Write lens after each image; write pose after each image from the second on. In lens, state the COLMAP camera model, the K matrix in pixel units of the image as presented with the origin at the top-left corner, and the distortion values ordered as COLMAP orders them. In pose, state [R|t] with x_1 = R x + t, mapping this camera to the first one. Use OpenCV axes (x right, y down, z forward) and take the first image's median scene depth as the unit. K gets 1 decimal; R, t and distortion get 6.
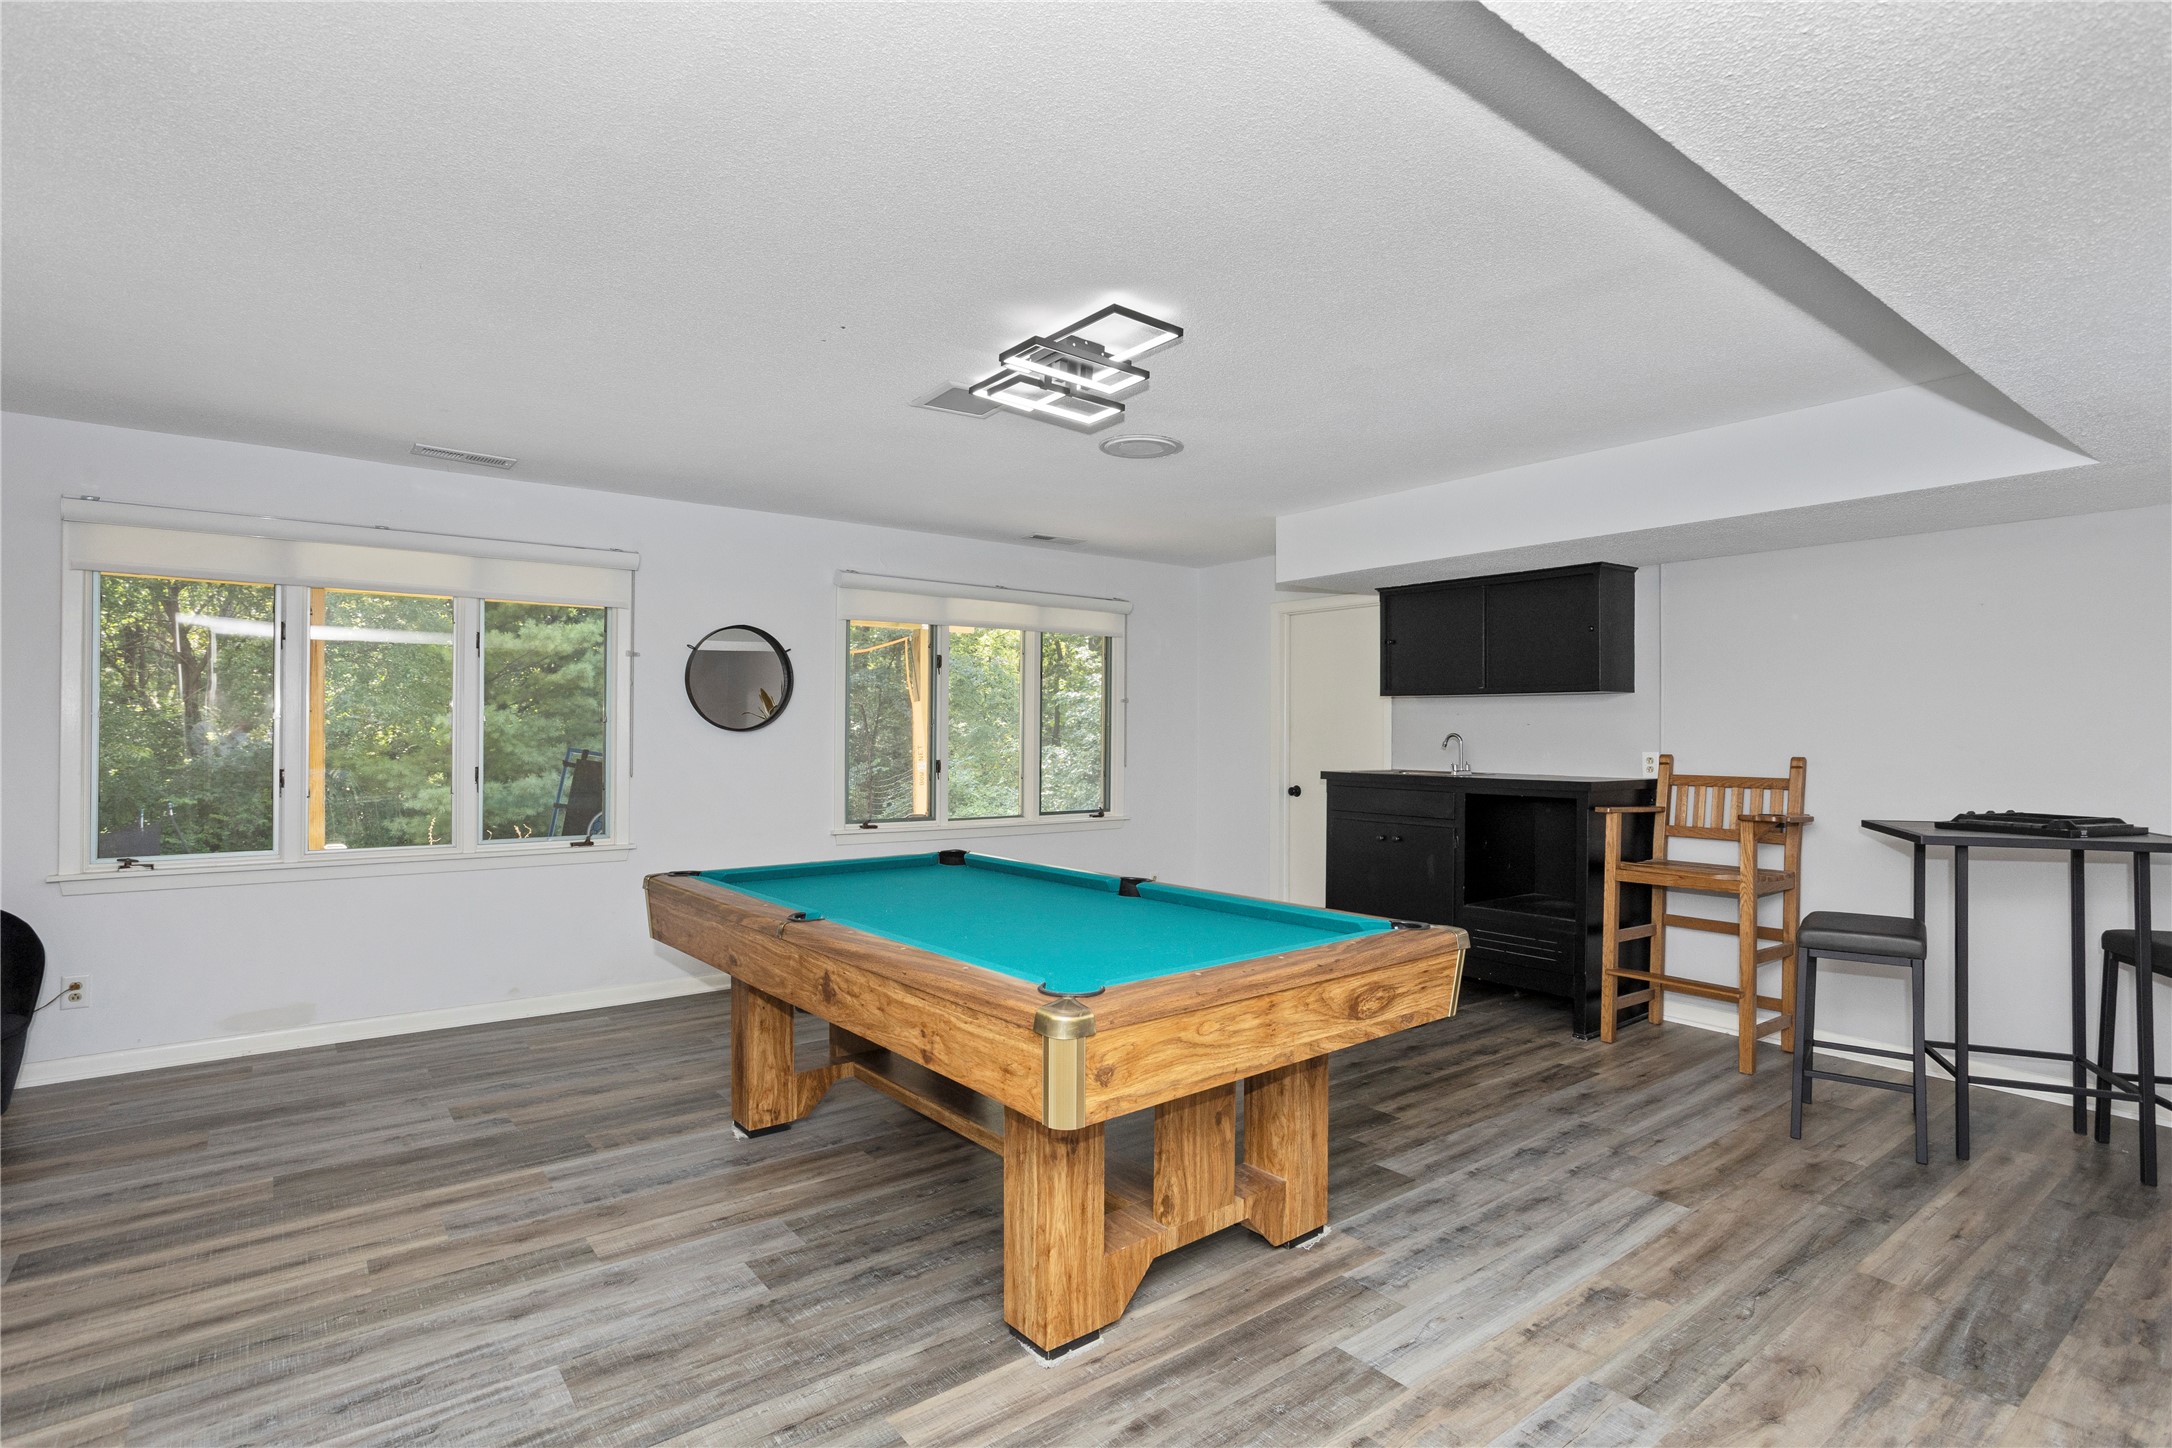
lens RADIAL K [[1080.5, 0, 1087.7], [0, 1080.5, 734.5], [0, 0, 1]] dist [-0.052614, 0.033523]
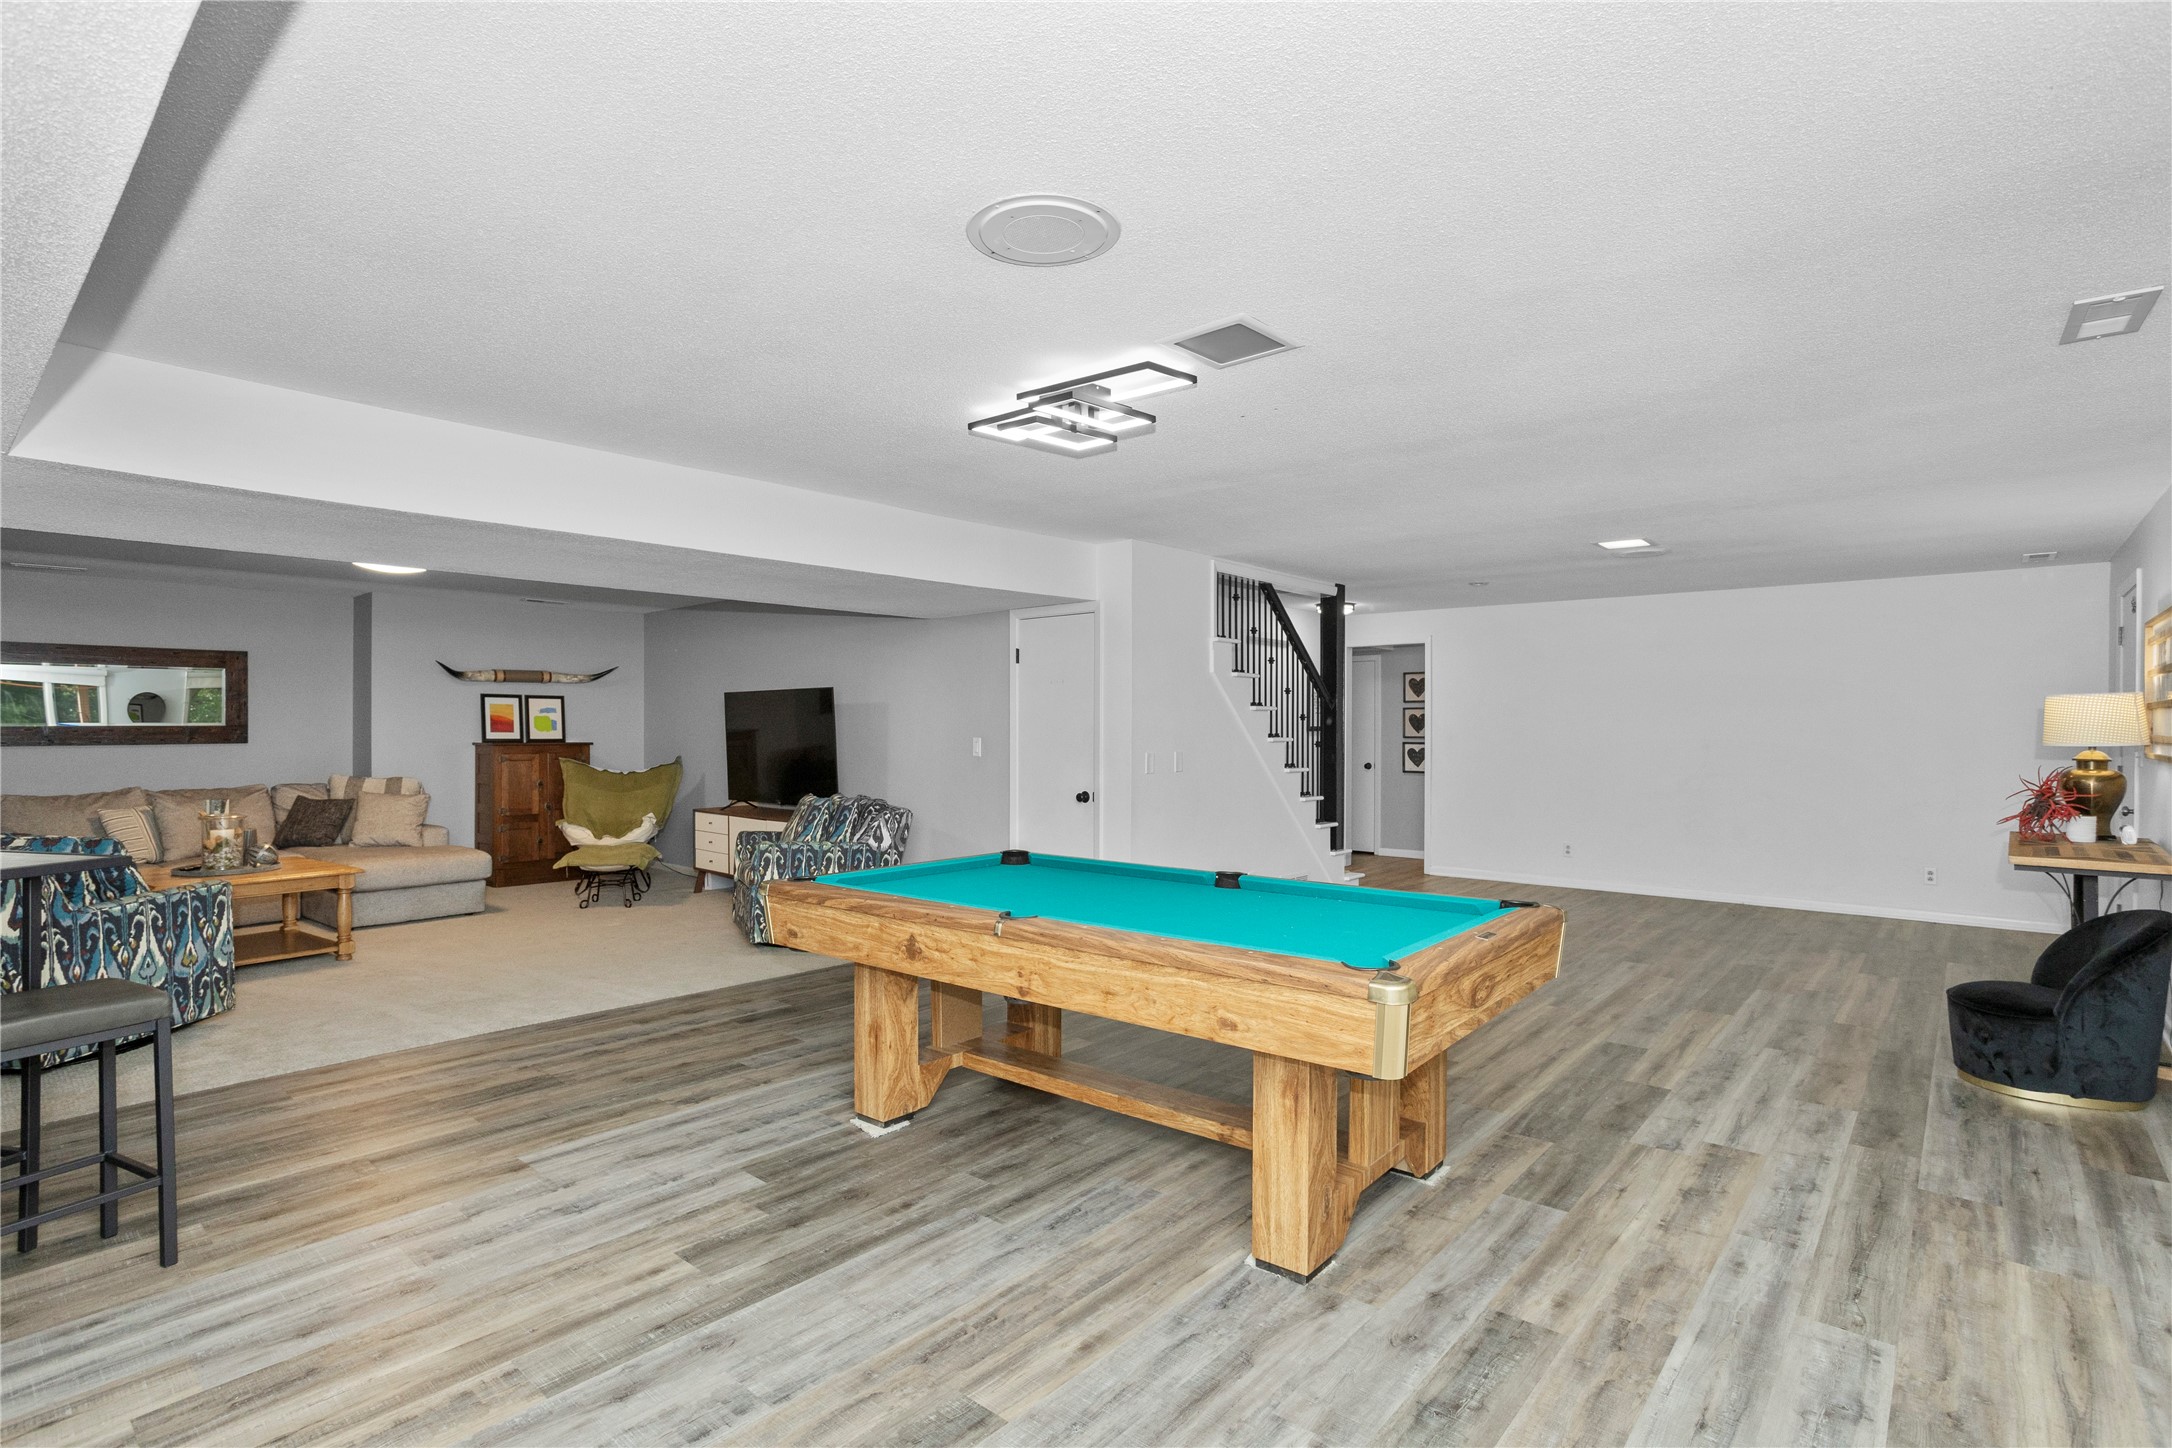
lens RADIAL K [[1080.5, 0, 1087.7], [0, 1080.5, 734.5], [0, 0, 1]] dist [-0.052614, 0.033523]
pose [[-0.981132, -0.004689, -0.193281, 0.162204], [-0.006290, 0.999951, 0.007672, -0.017967], [0.193235, 0.008743, -0.981113, 1.909750]]
